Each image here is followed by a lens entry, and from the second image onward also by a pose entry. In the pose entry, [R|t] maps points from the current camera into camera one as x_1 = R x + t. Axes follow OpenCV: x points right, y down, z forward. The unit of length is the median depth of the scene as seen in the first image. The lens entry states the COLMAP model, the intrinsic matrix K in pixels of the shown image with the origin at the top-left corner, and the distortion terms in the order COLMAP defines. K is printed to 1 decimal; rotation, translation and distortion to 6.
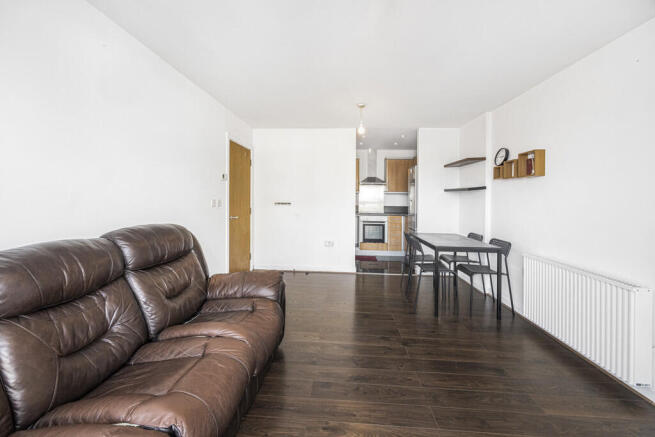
lens RADIAL K [[266.6, 0, 327.3], [0, 266.6, 198.2], [0, 0, 1]] dist [-0.000112, 0.000167]
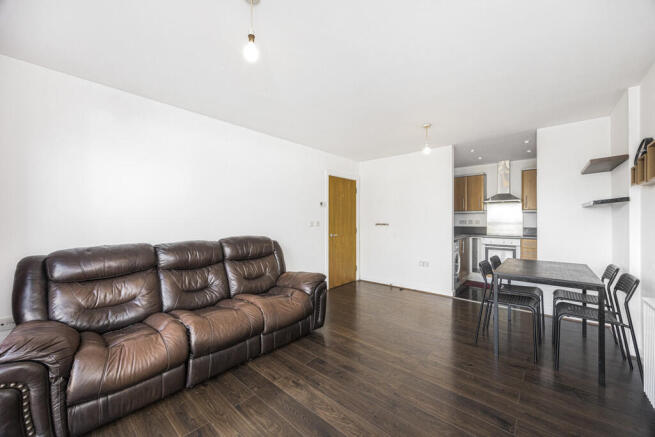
lens RADIAL K [[252.7, 0, 327.5], [0, 252.7, 218.5], [0, 0, 1]] dist [0.000162, 0.000096]
pose [[0.791202, -0.016537, -0.611331, 0.379281], [0.011570, 0.999860, -0.012071, 0.006710], [0.611445, 0.002477, 0.791283, 0.017575]]
